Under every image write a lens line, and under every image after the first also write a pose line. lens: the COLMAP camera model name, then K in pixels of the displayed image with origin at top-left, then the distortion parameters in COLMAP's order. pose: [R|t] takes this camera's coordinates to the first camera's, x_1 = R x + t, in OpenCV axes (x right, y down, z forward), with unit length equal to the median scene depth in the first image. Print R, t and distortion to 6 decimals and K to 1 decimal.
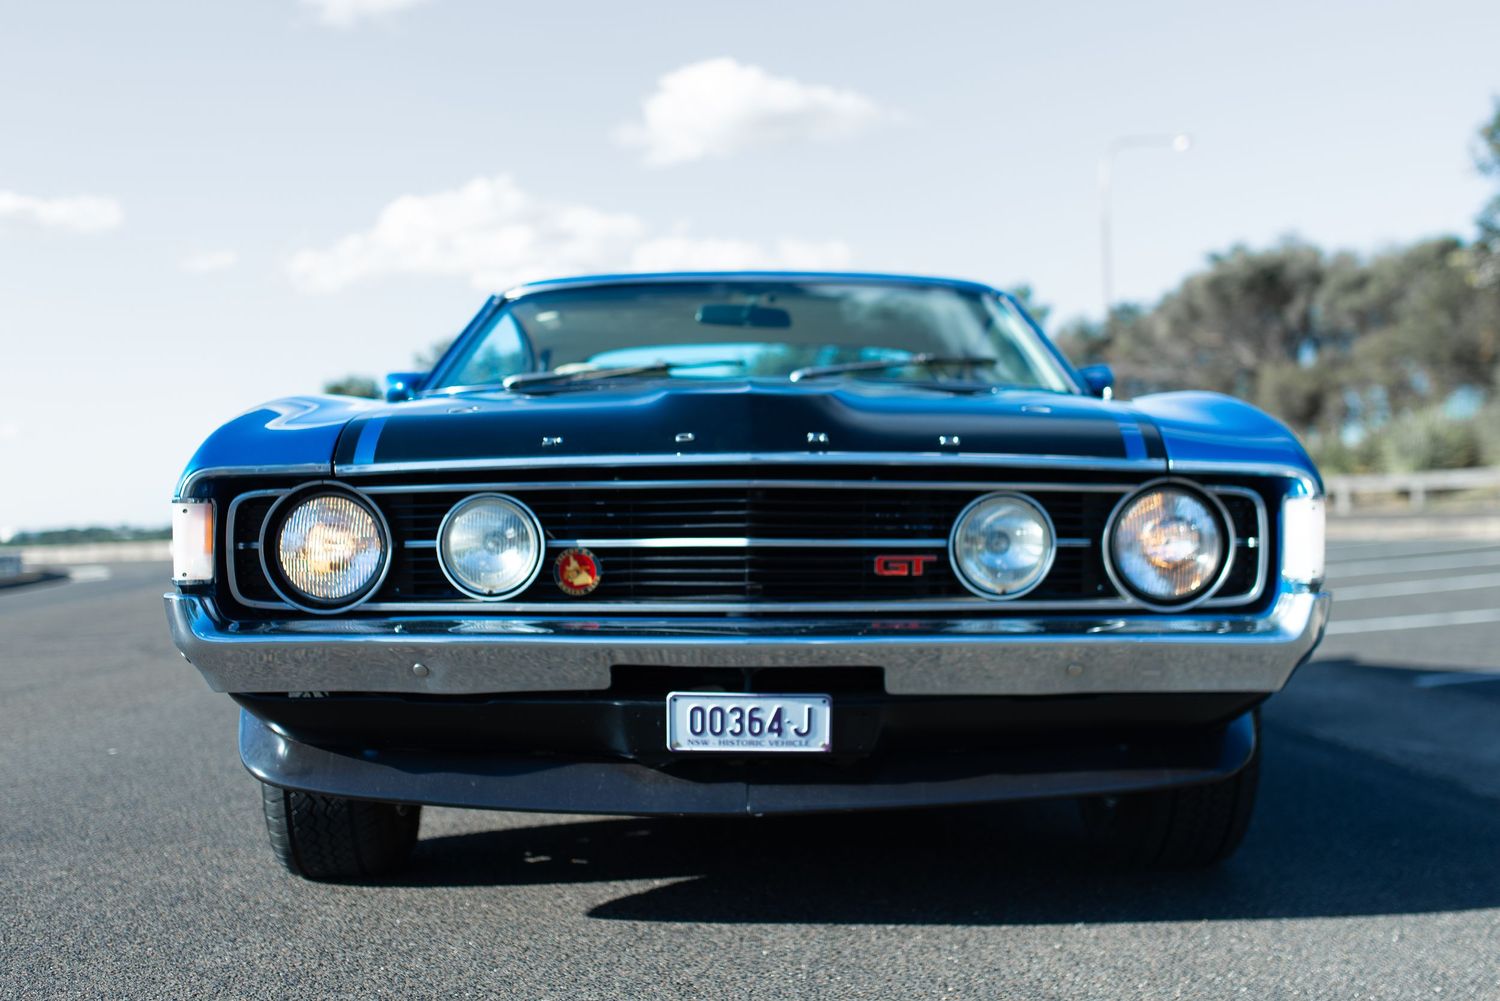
lens RADIAL K [[1747.8, 0, 765.5], [0, 1747.8, 459.8], [0, 0, 1]] dist [-0.000798, 0.000000]
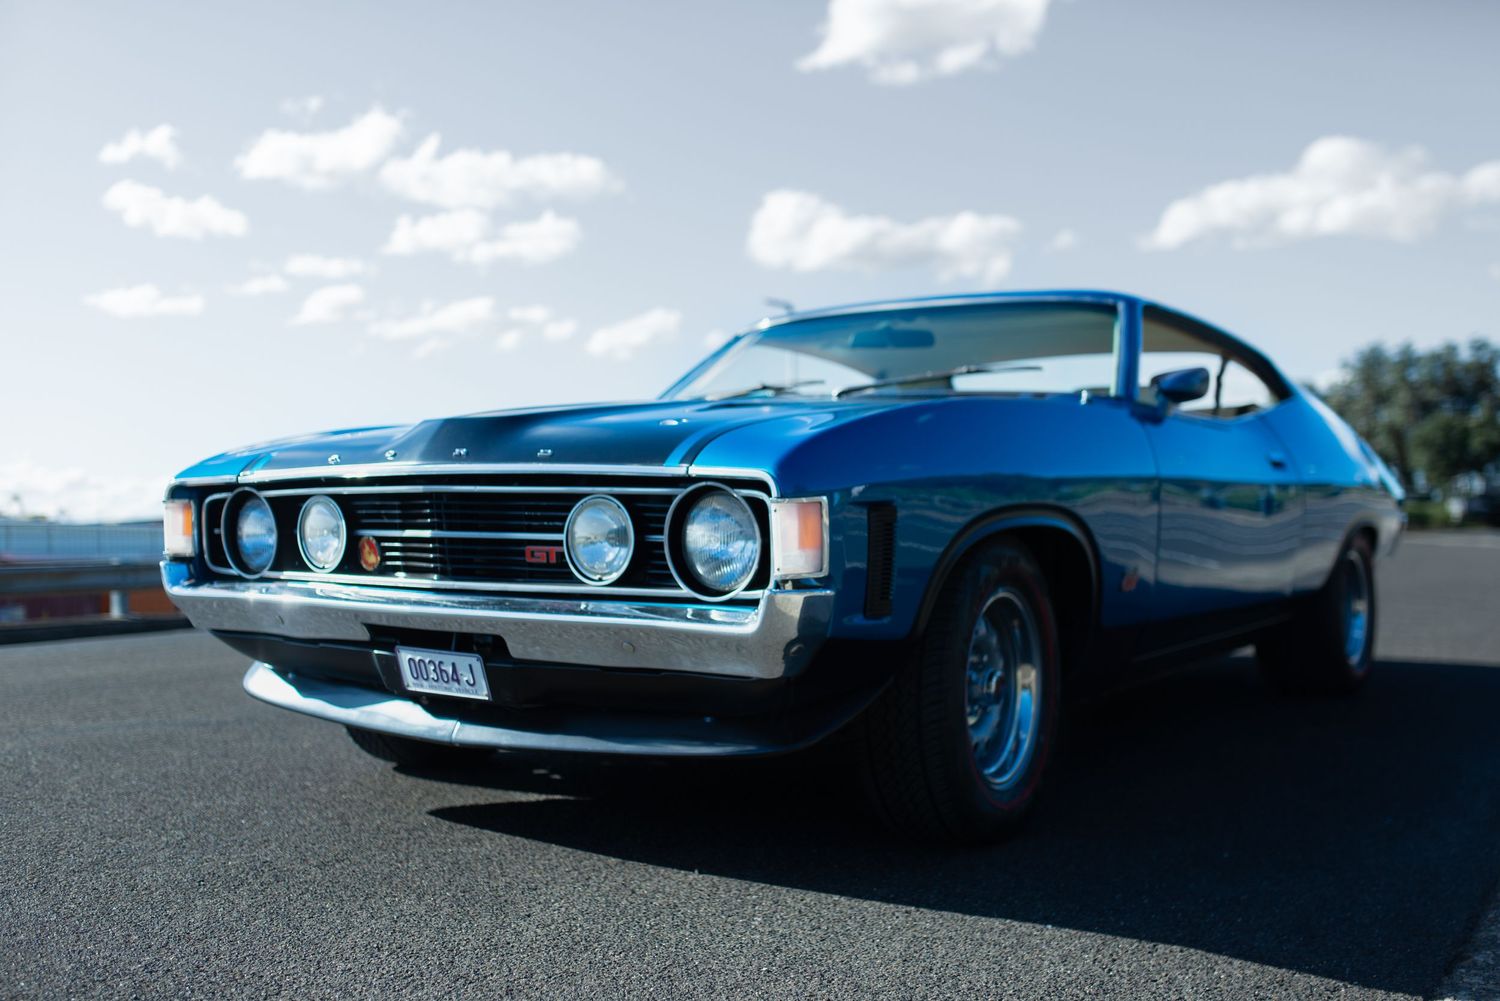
lens RADIAL K [[1437.6, 0, 735.2], [0, 1437.6, 498.1], [0, 0, 1]] dist [-0.002695, 0.000000]
pose [[0.806300, 0.000527, -0.591506, 0.790369], [0.016943, 0.999569, 0.023986, -0.000912], [0.591264, -0.029361, 0.805944, 0.271676]]
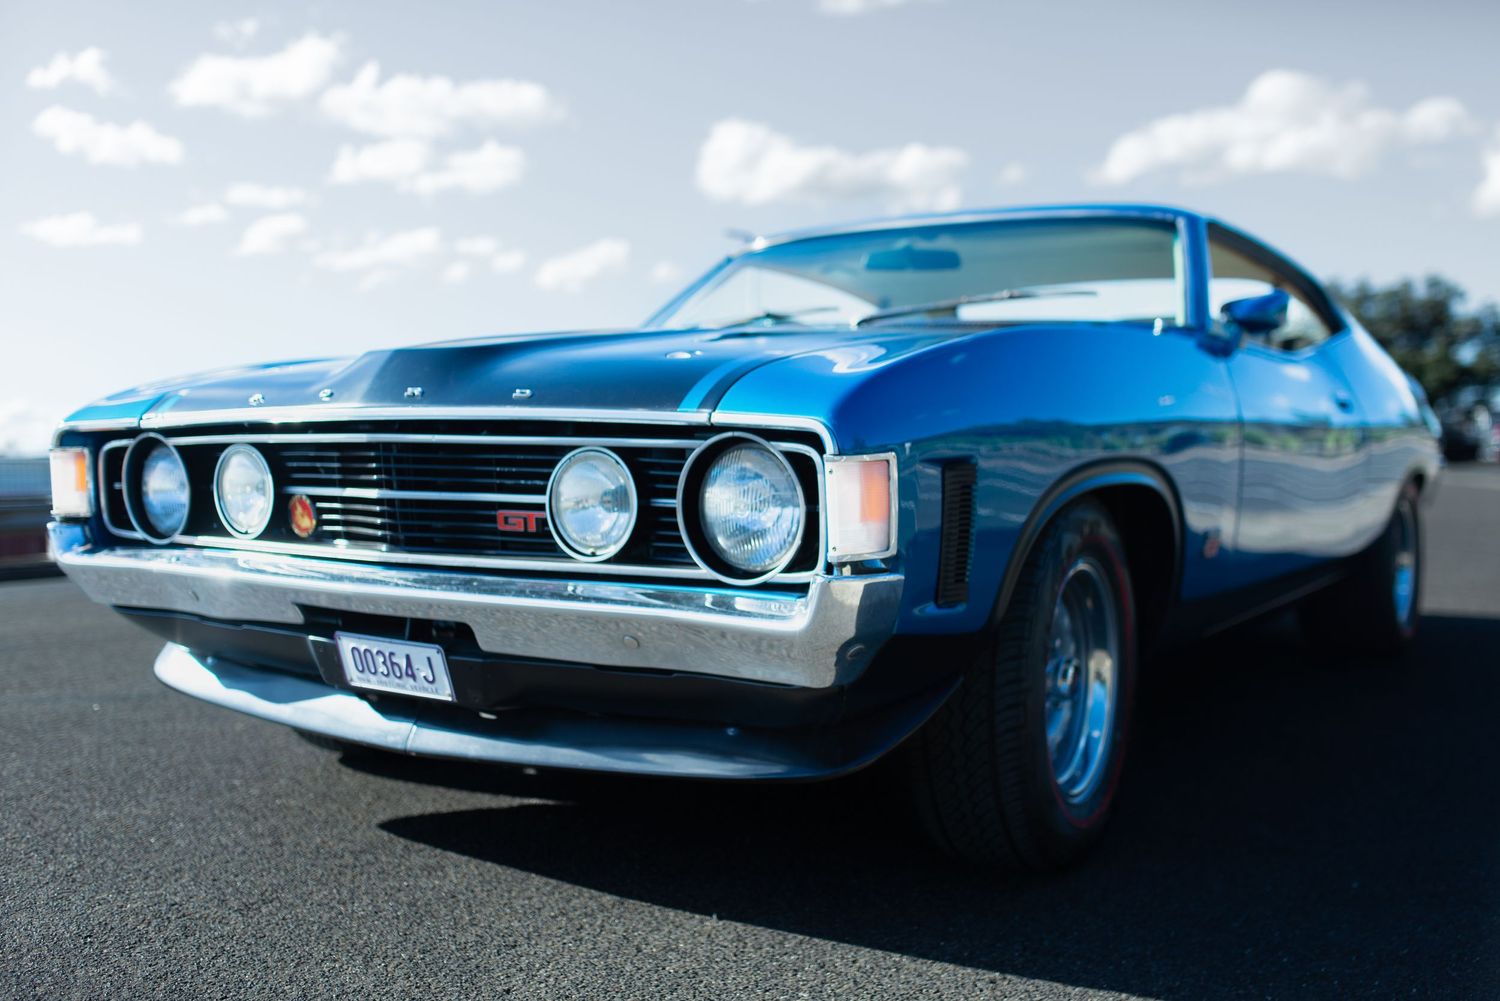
lens RADIAL K [[1437.6, 0, 728.6], [0, 1437.6, 495.4], [0, 0, 1]] dist [-0.002695, 0.000000]
pose [[0.822717, 0.025803, -0.567865, 0.636103], [0.015432, 0.997587, 0.067686, -0.006373], [0.568241, -0.064450, 0.820334, 0.412837]]
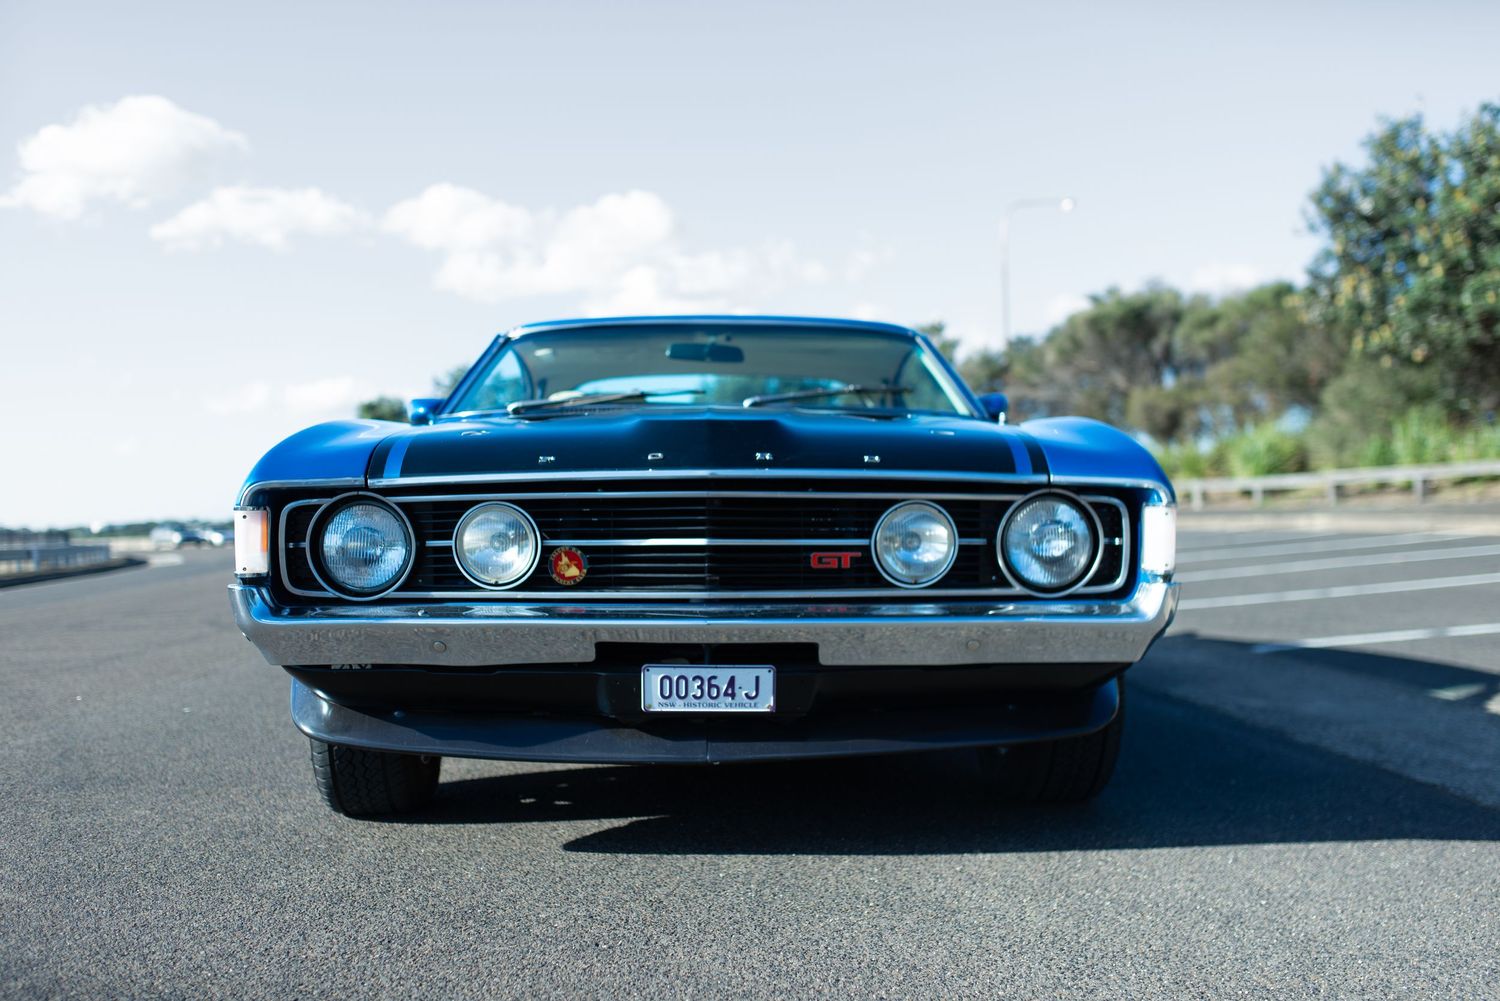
lens RADIAL K [[1437.6, 0, 749.5], [0, 1437.6, 495.9], [0, 0, 1]] dist [-0.002695, 0.000000]
pose [[0.999857, -0.000869, 0.016882, 0.002561], [0.000506, 0.999768, 0.021519, -0.006560], [-0.016897, -0.021508, 0.999626, -0.006448]]
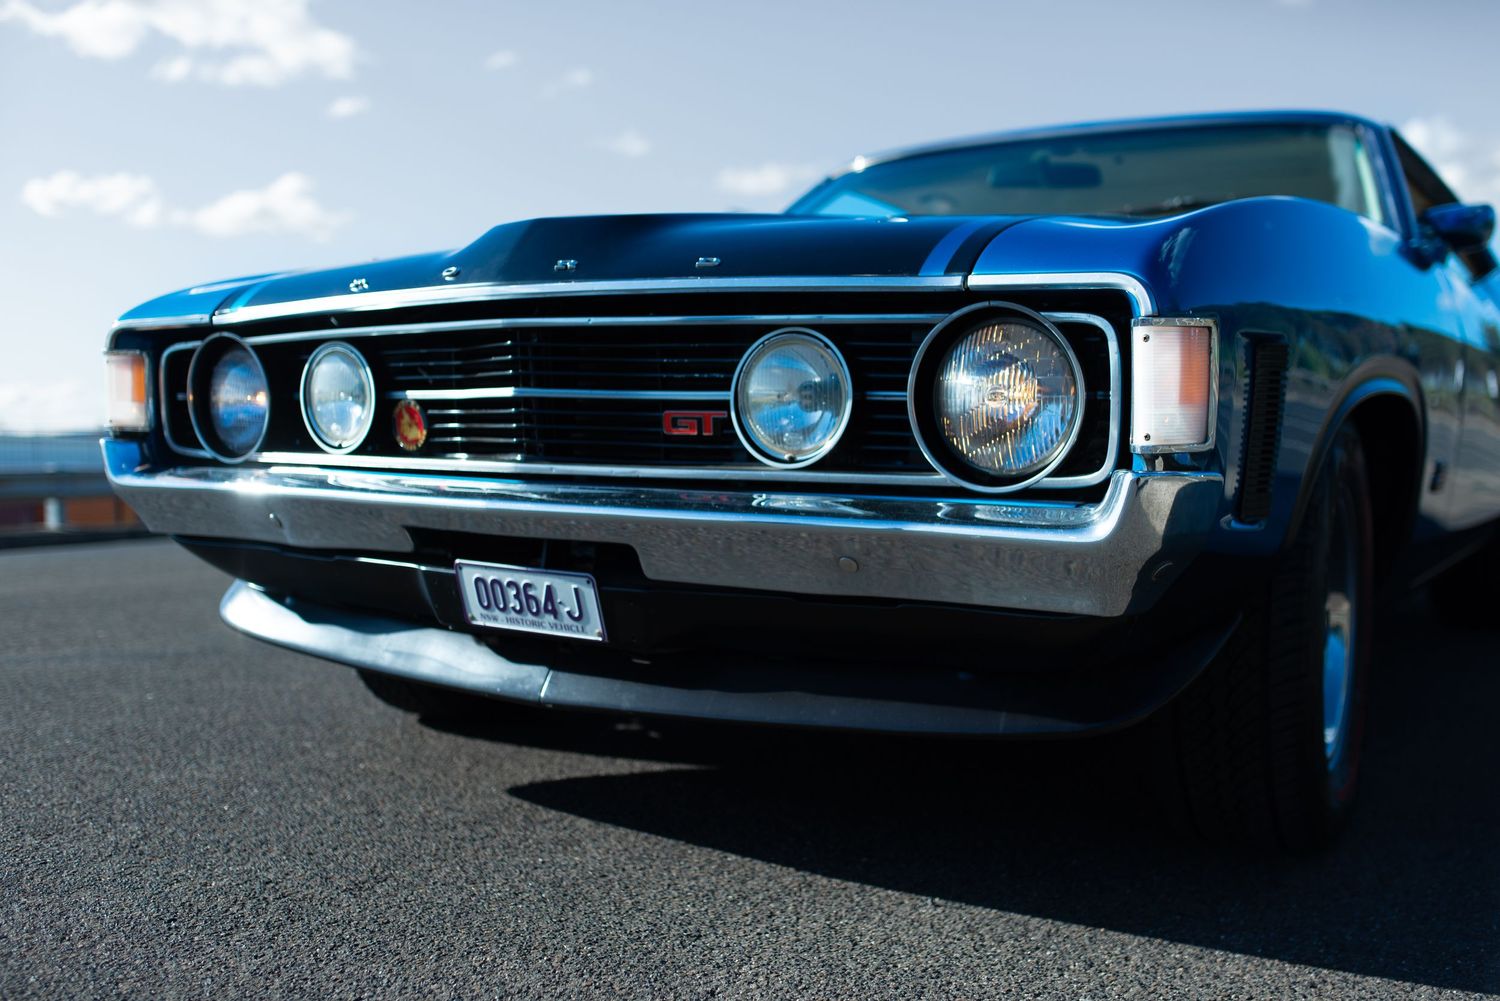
lens RADIAL K [[1437.6, 0, 739.5], [0, 1437.6, 503.1], [0, 0, 1]] dist [-0.002695, 0.000000]
pose [[0.828267, 0.043459, -0.558646, 0.473010], [0.003789, 0.996531, 0.083140, 0.042660], [0.560321, -0.070979, 0.825229, 0.467442]]
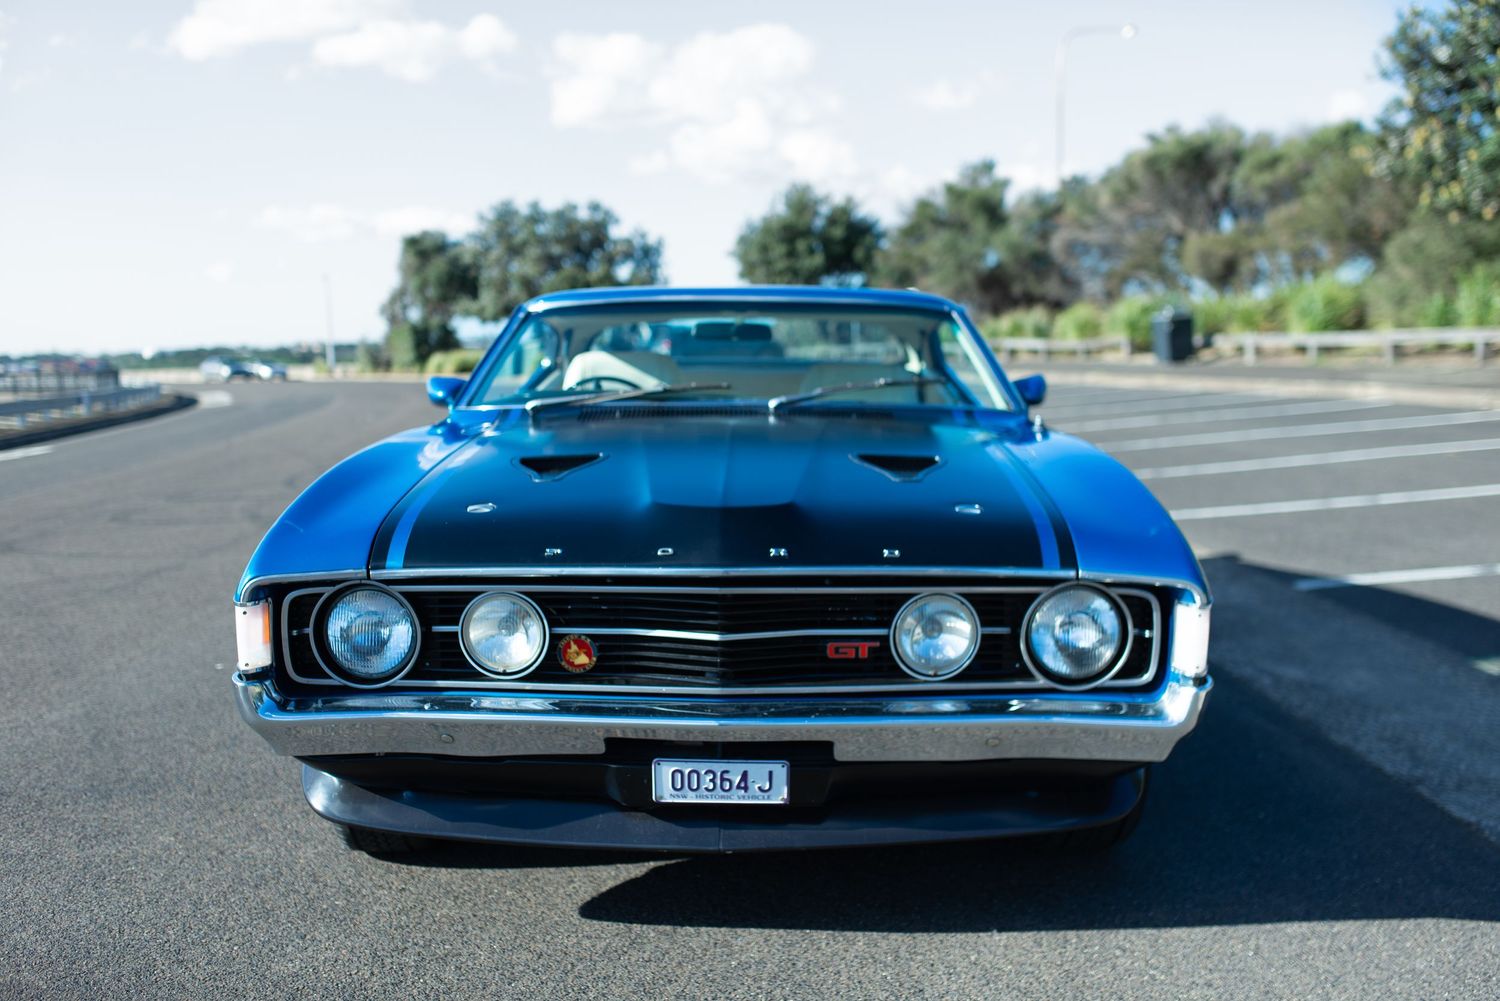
lens RADIAL K [[1437.6, 0, 748.4], [0, 1437.6, 498.3], [0, 0, 1]] dist [-0.002695, 0.000000]
pose [[0.999869, 0.004777, -0.015449, 0.023863], [-0.002525, 0.989774, 0.142619, -0.182375], [0.015972, -0.142561, 0.989657, 0.048657]]
